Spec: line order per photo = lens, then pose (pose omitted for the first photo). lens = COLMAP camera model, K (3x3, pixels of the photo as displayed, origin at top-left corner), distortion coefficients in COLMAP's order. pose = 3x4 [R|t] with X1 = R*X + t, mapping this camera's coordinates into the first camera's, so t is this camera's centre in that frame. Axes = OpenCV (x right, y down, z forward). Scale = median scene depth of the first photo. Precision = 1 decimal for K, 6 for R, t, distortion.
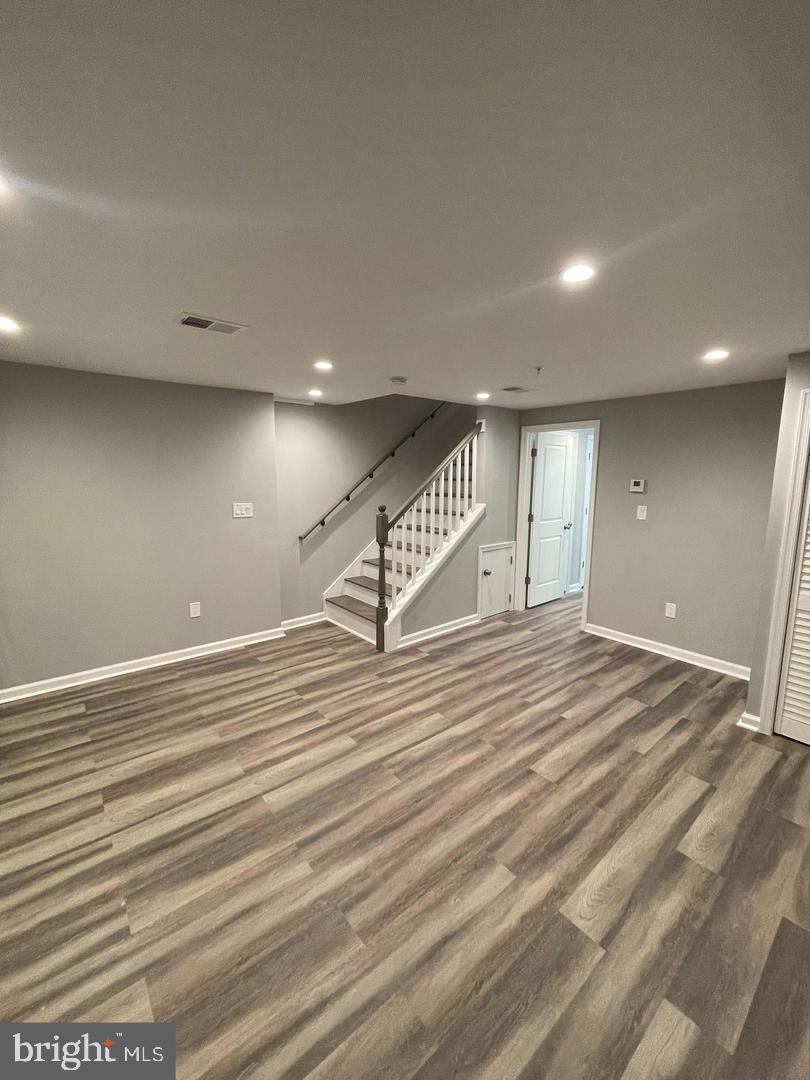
lens RADIAL K [[434.4, 0, 410.2], [0, 434.4, 545.3], [0, 0, 1]] dist [-0.006748, 0.001488]
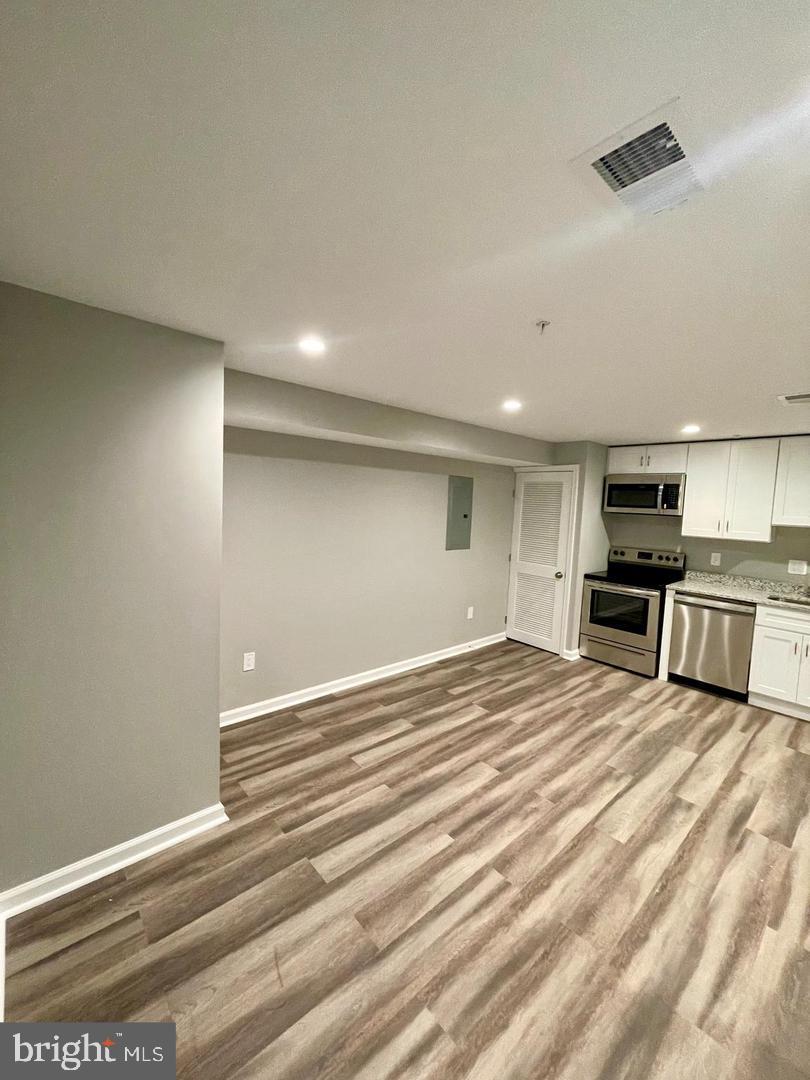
lens RADIAL K [[434.4, 0, 407.4], [0, 434.4, 534.2], [0, 0, 1]] dist [-0.006748, 0.001488]
pose [[-0.998310, -0.047036, -0.034119, 0.519194], [-0.053853, 0.969474, 0.239206, -0.290979], [0.021827, 0.240639, -0.970369, 1.726680]]
